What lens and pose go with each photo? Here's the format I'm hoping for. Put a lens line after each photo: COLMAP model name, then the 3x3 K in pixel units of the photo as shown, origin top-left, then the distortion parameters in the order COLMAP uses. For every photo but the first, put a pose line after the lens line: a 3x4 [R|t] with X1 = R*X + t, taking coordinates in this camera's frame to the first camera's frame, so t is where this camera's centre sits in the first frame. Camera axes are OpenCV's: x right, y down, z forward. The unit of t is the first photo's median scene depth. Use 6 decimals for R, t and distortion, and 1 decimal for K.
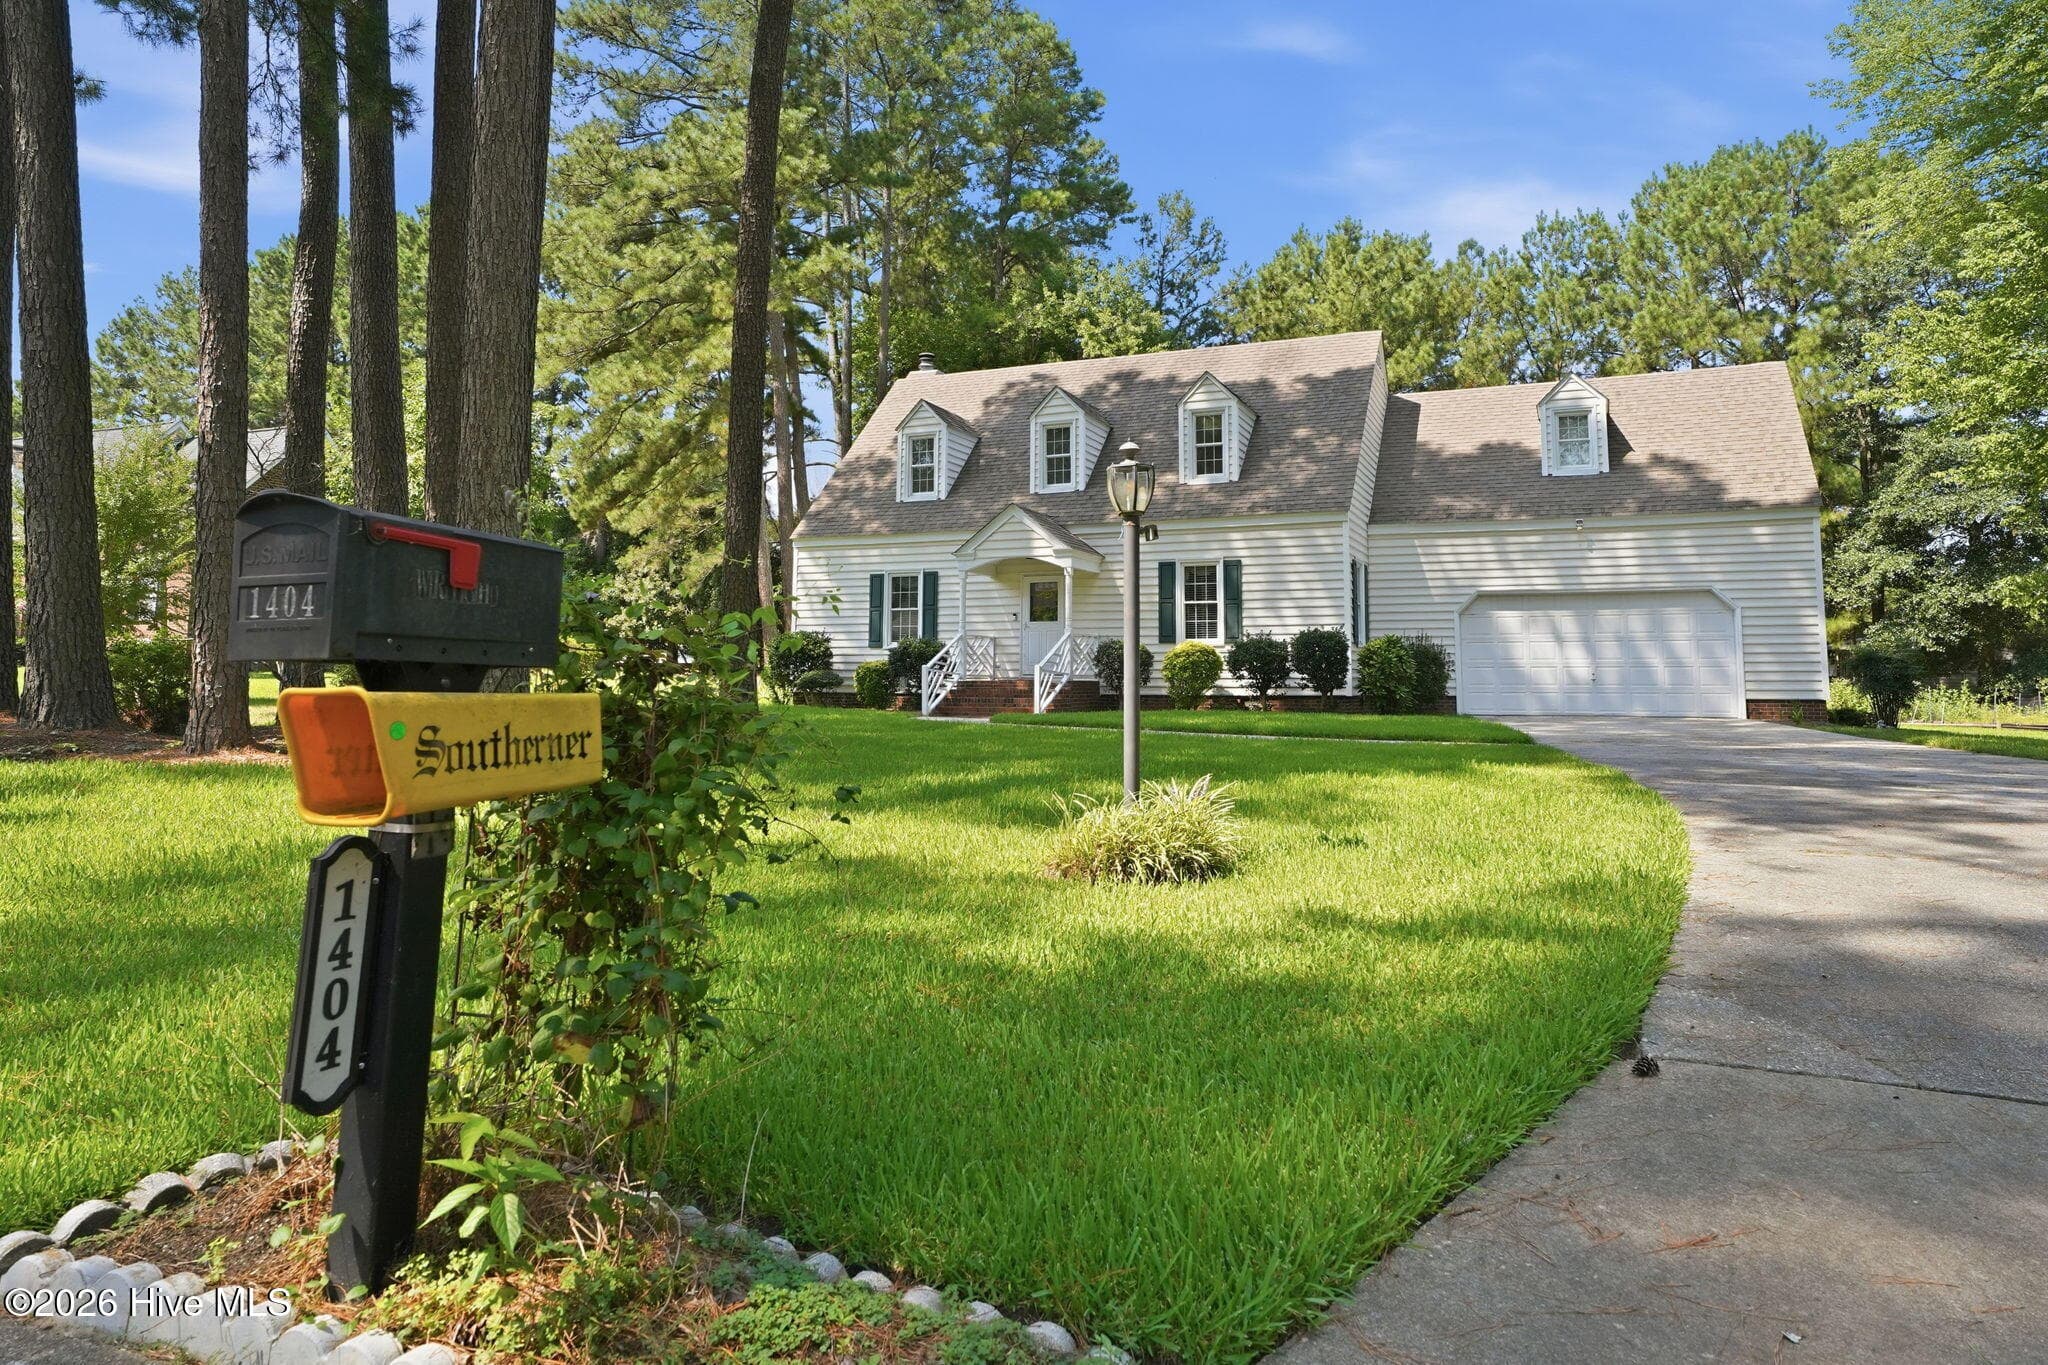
lens RADIAL K [[1253.5, 0, 1031.6], [0, 1253.5, 571.0], [0, 0, 1]] dist [-0.031558, 0.075728]
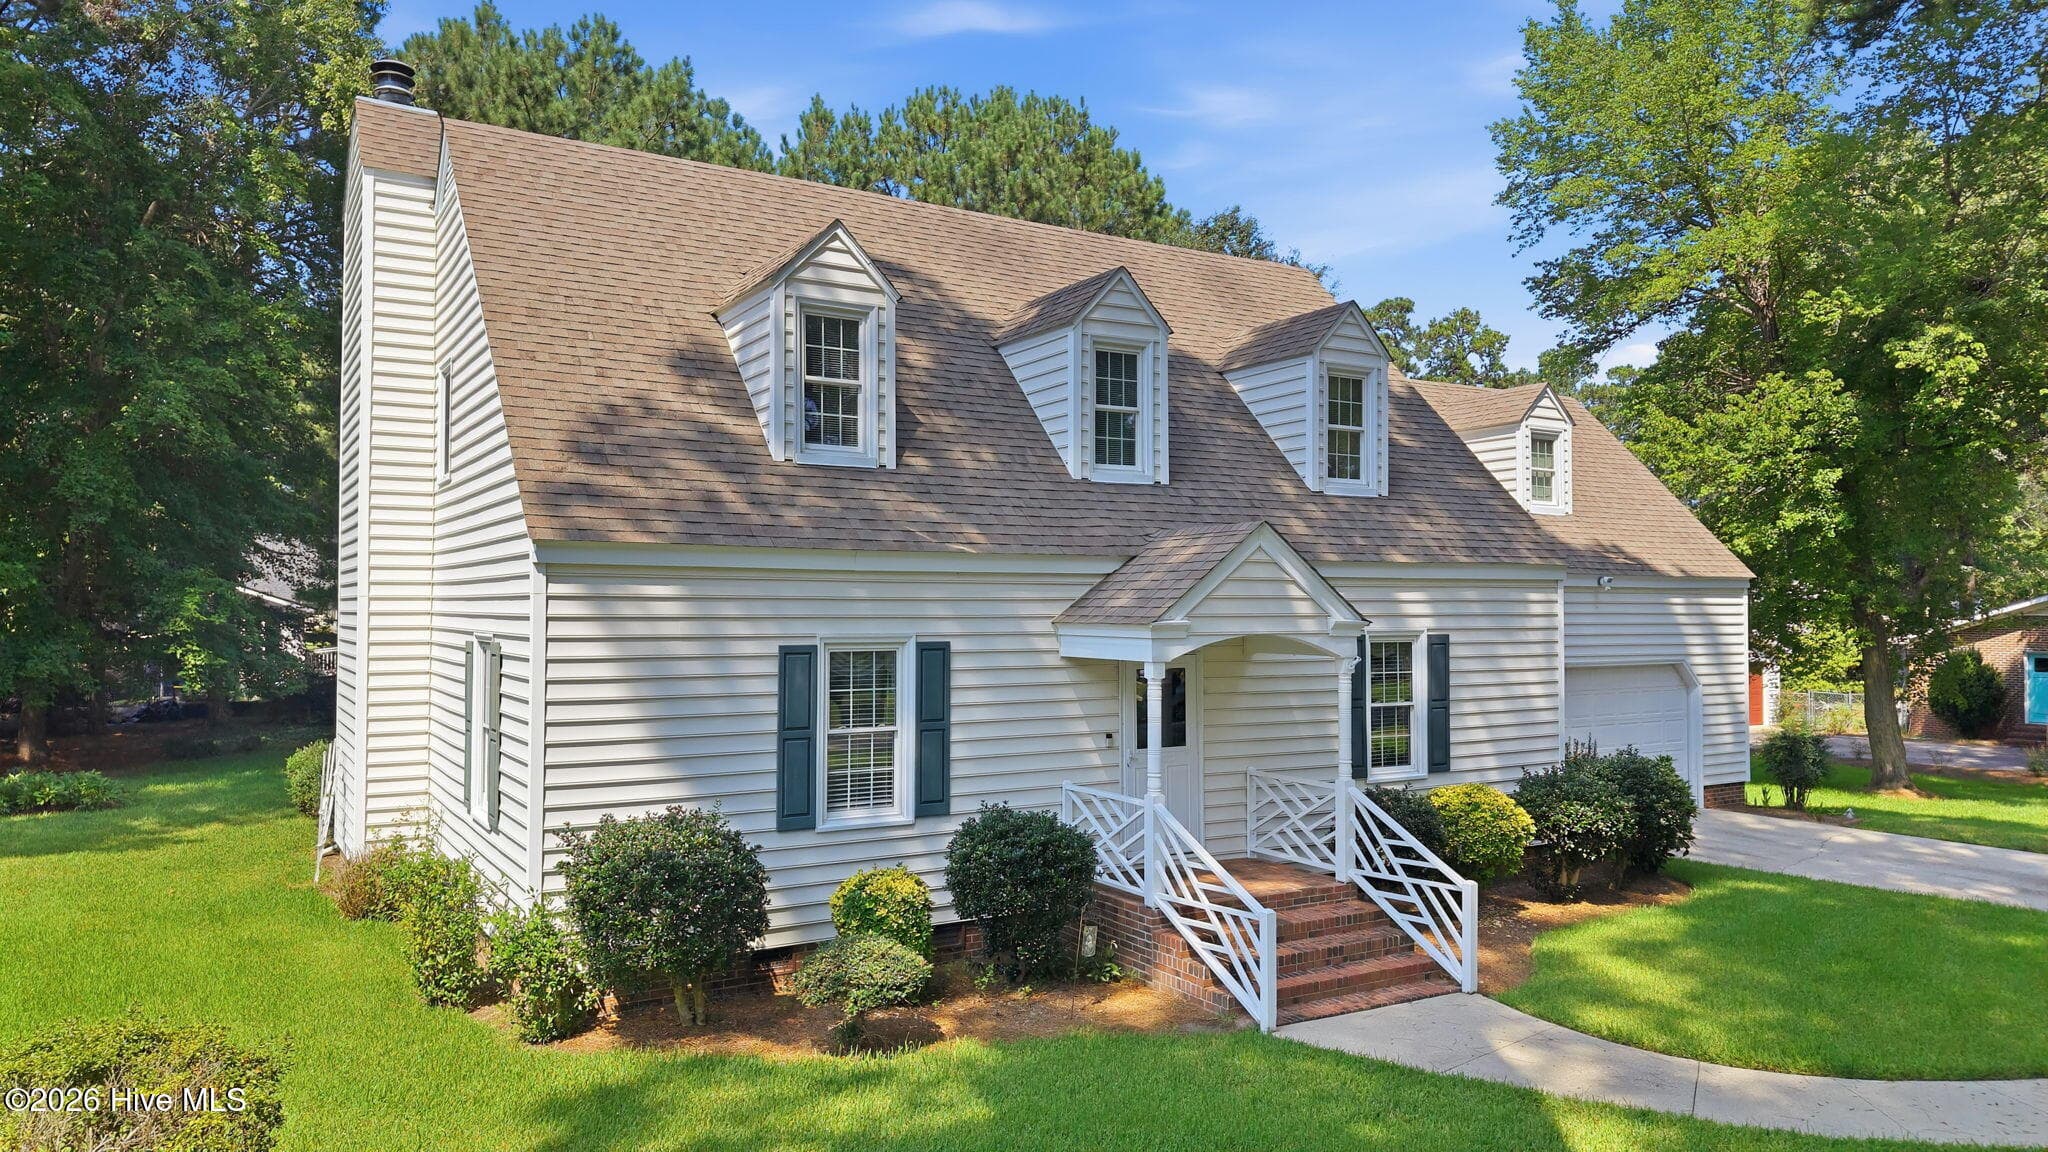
lens RADIAL K [[1358.0, 0, 1029.1], [0, 1358.0, 573.1], [0, 0, 1]] dist [0.099384, -0.160830]
pose [[0.575614, 0.015426, 0.817576, -0.284745], [-0.073347, 0.996766, 0.032833, -0.026265], [-0.814425, -0.078866, 0.574884, 0.451727]]
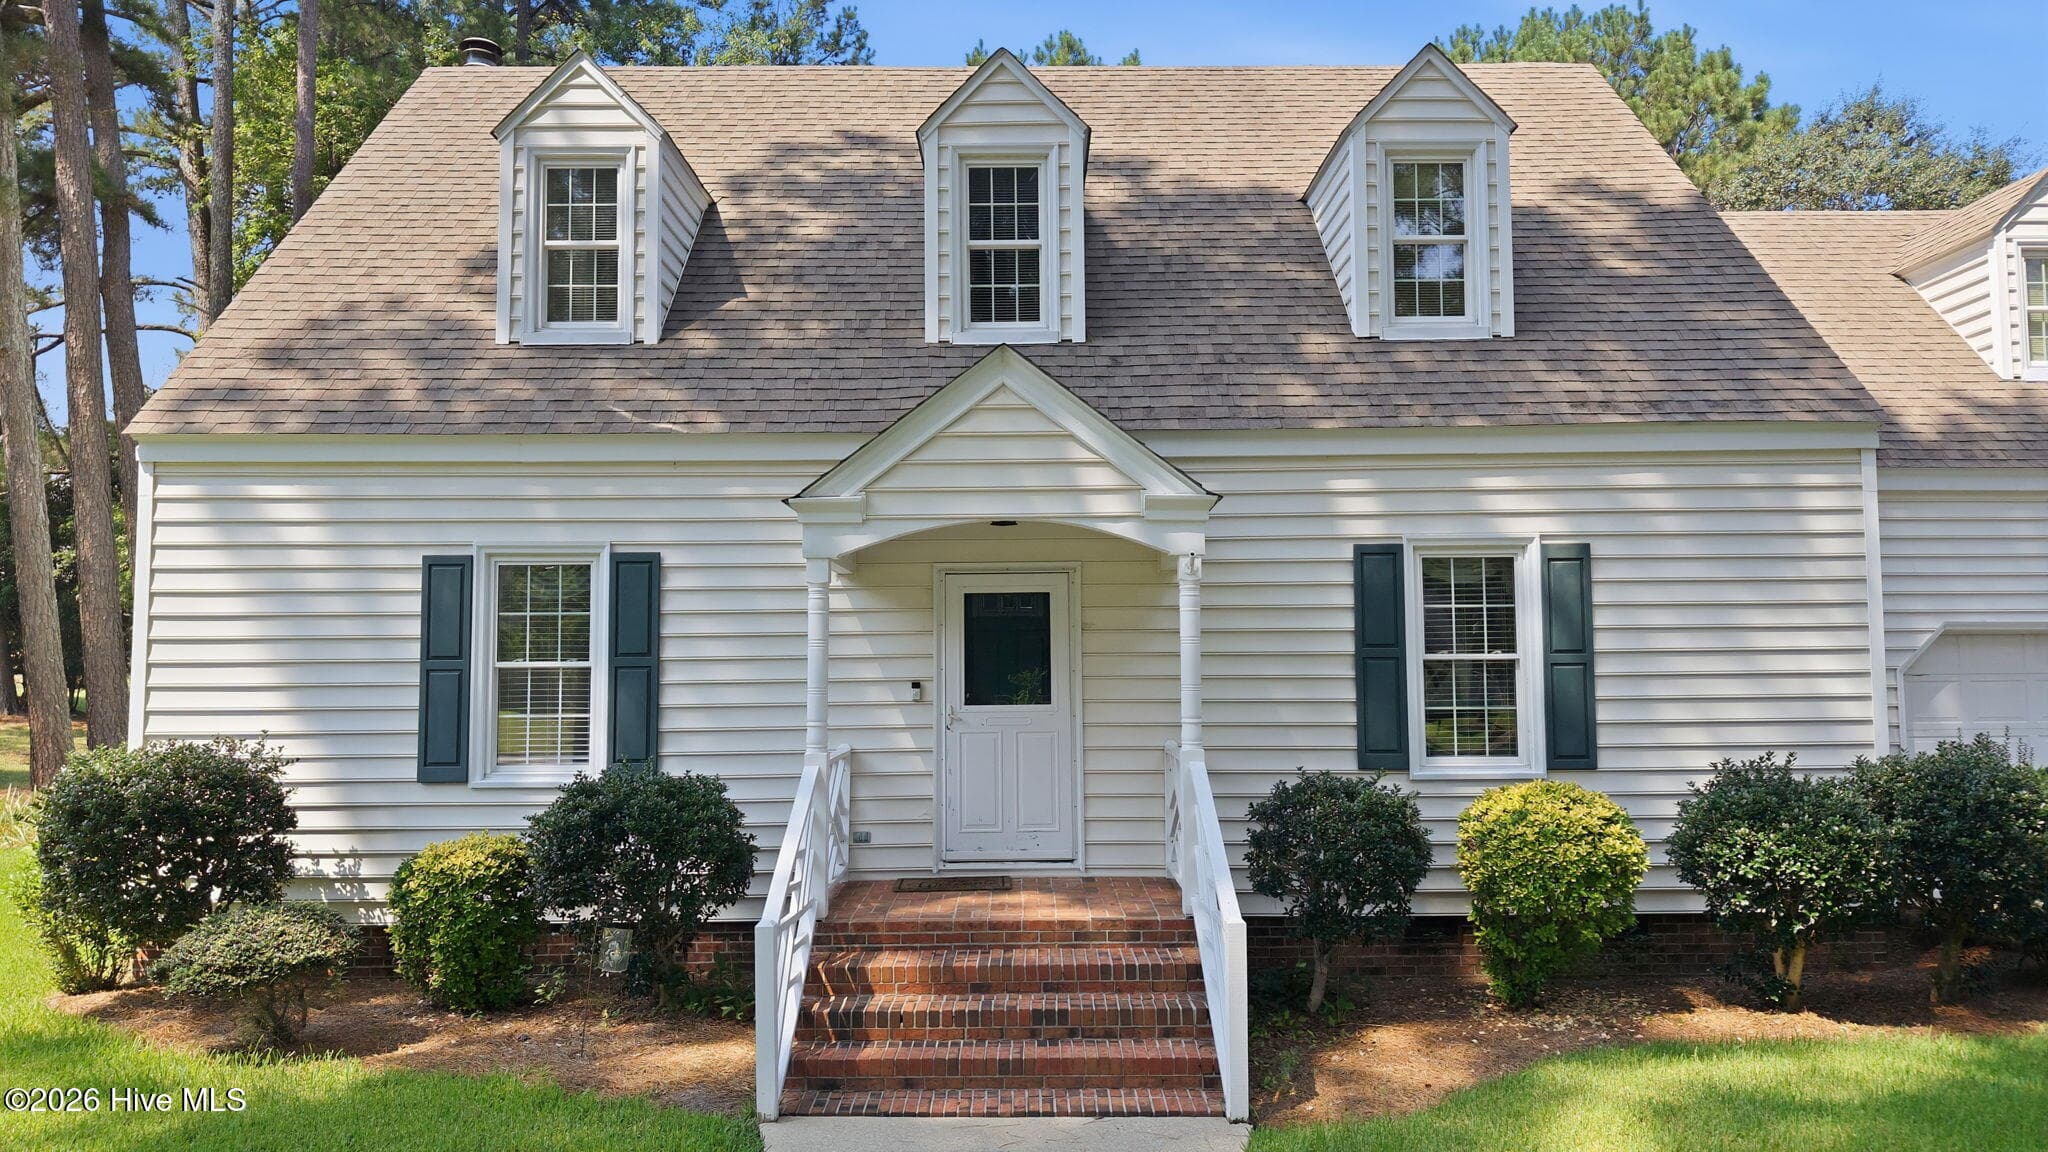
lens RADIAL K [[1359.2, 0, 1024.0], [0, 1359.2, 576.0], [0, 0, 1]] dist [0.056342, -0.071264]
pose [[0.914831, 0.013816, 0.403601, -0.084777], [-0.024902, 0.999443, 0.022230, -0.002518], [-0.403069, -0.030387, 0.914665, 0.401981]]
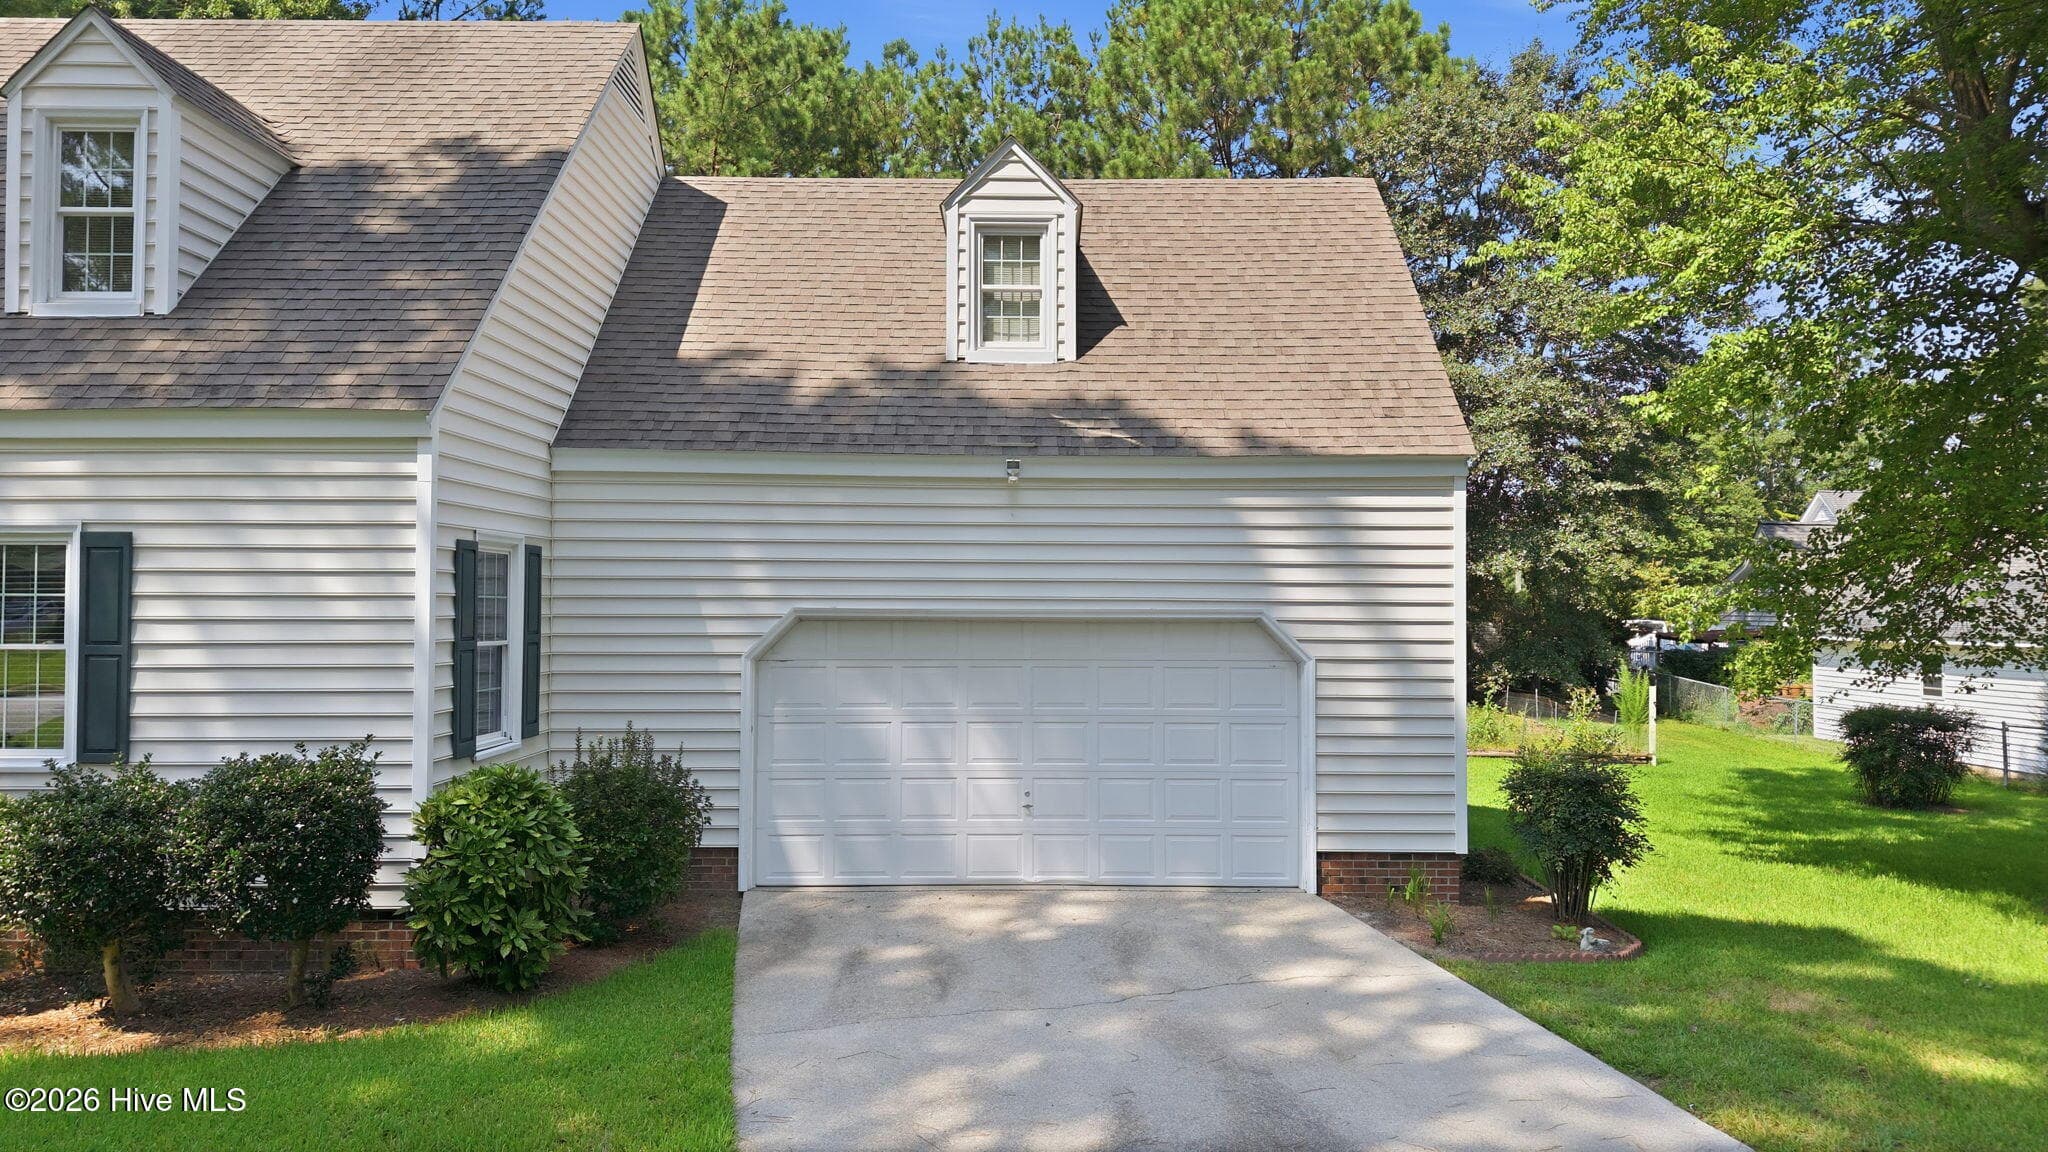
lens RADIAL K [[1358.0, 0, 1029.1], [0, 1358.0, 573.1], [0, 0, 1]] dist [0.099384, -0.160830]
pose [[0.915859, 0.007702, 0.401426, 0.139985], [-0.035057, 0.997531, 0.060845, -0.017470], [-0.399966, -0.069799, 0.913868, 0.309574]]
